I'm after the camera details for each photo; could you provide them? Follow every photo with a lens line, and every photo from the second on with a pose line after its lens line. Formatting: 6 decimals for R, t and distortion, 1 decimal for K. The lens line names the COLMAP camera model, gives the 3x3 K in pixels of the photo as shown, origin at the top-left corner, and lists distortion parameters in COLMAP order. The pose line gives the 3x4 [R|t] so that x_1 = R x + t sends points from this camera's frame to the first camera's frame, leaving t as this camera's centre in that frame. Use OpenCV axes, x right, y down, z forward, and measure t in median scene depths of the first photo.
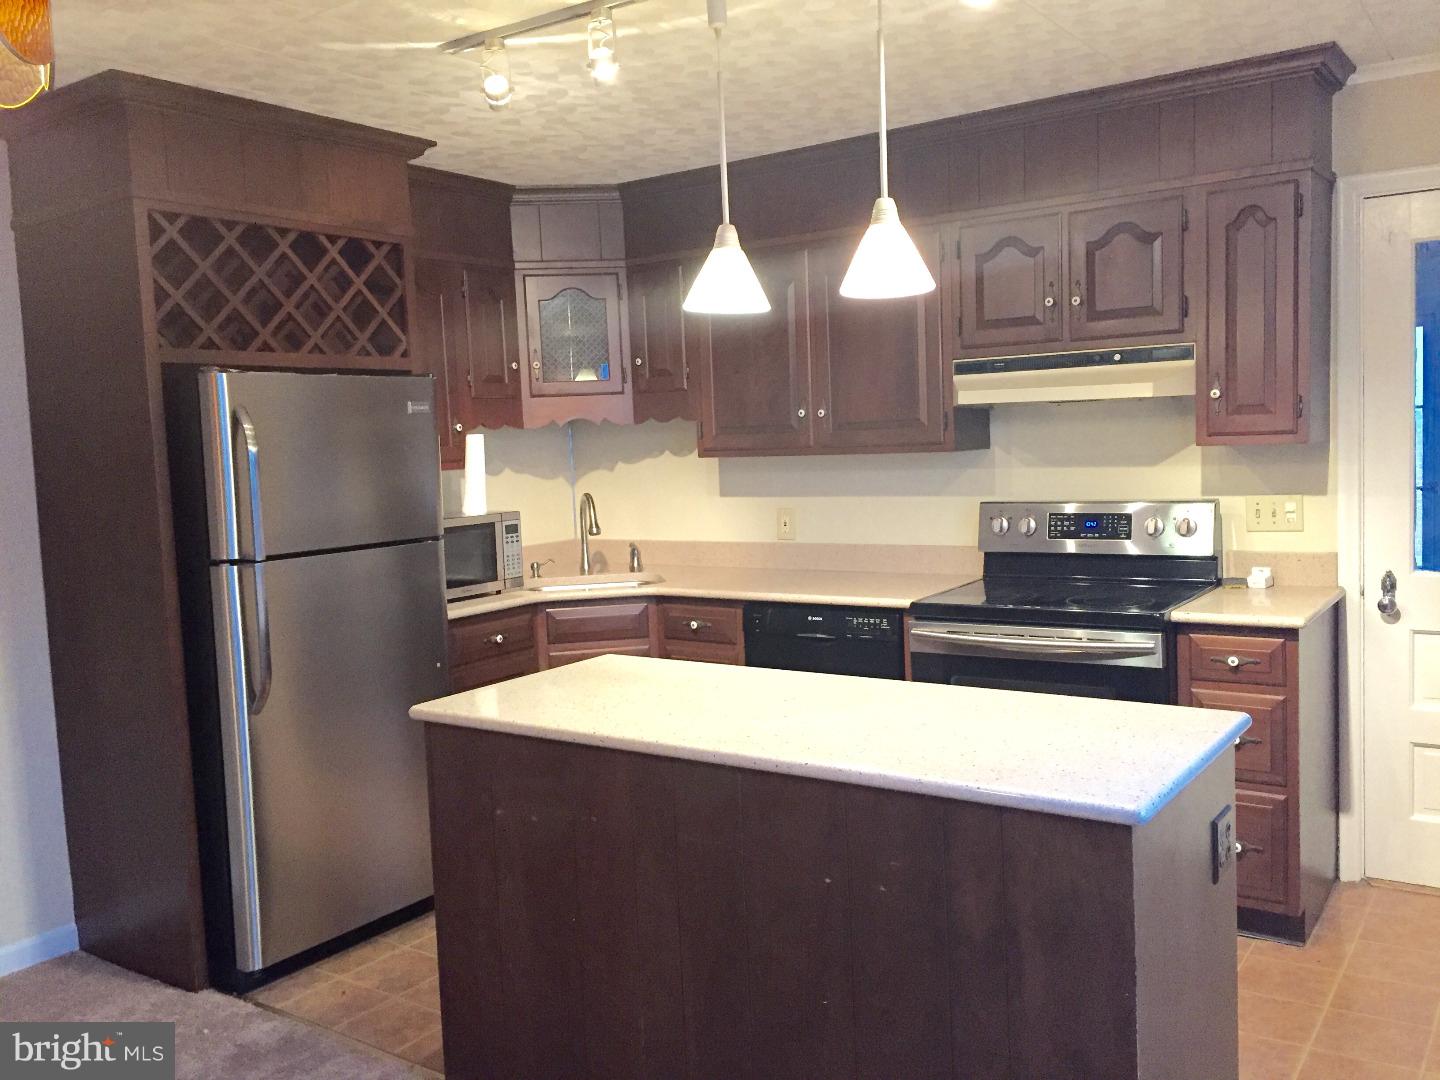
lens RADIAL K [[1231.7, 0, 720.1], [0, 1231.7, 536.9], [0, 0, 1]] dist [0.047617, -0.009254]
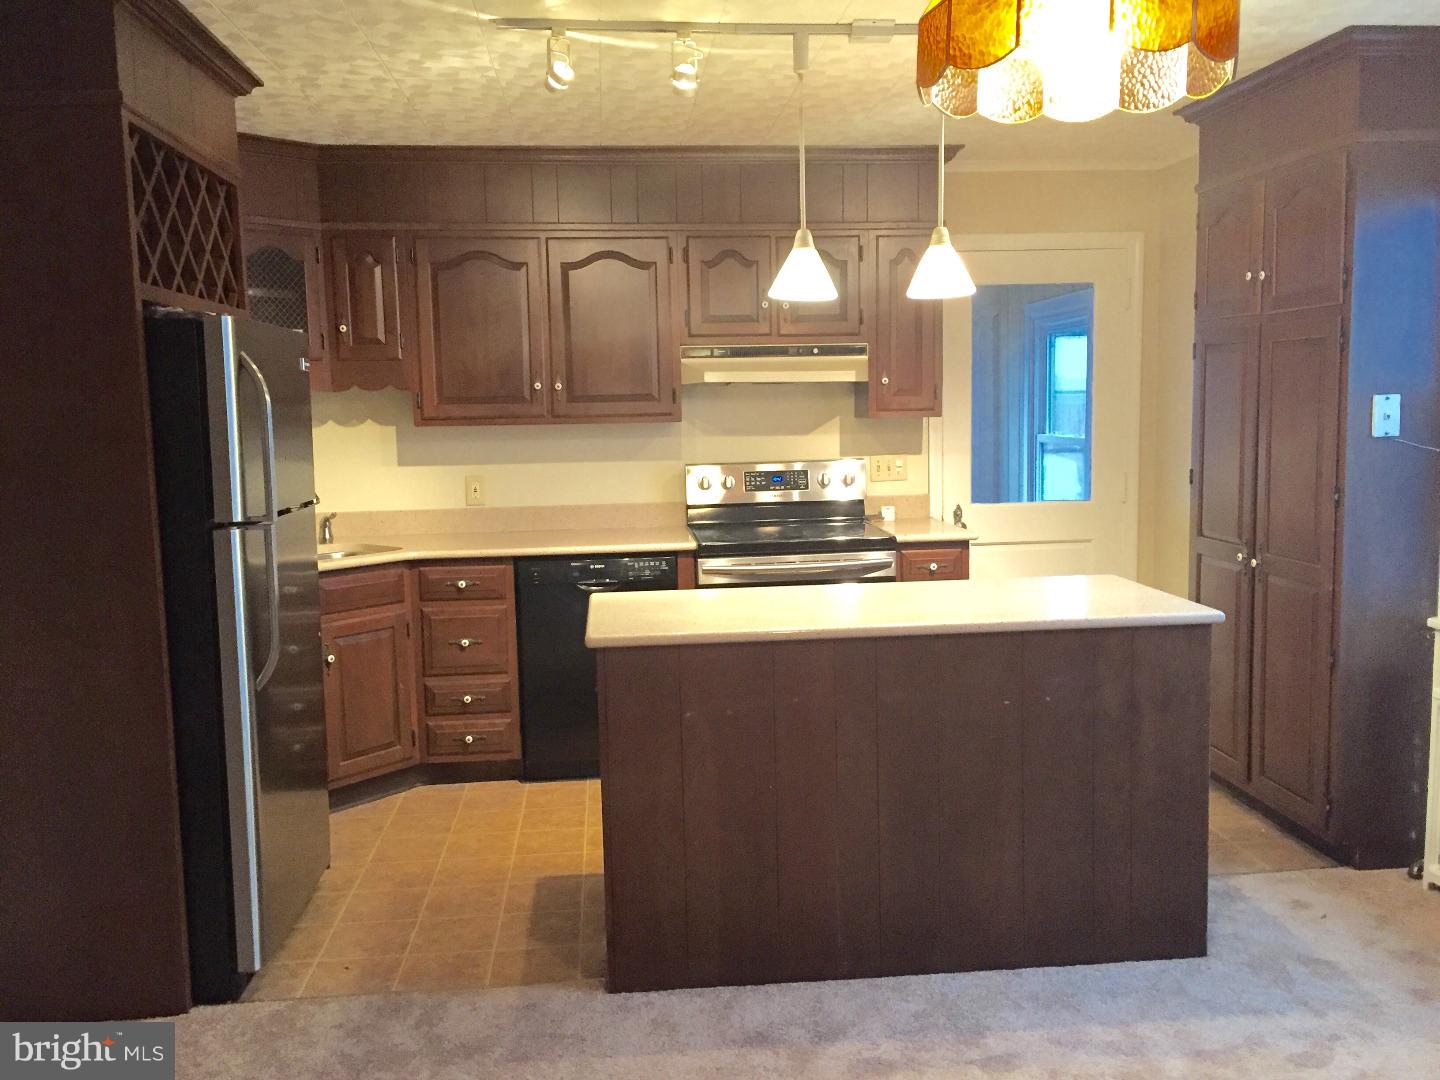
lens RADIAL K [[1231.7, 0, 720.8], [0, 1231.7, 539.1], [0, 0, 1]] dist [0.047617, -0.009254]
pose [[0.756538, -0.047252, 0.652240, -0.611254], [0.044118, 0.998802, 0.021186, 0.023145], [-0.652460, 0.012747, 0.757716, 0.066601]]
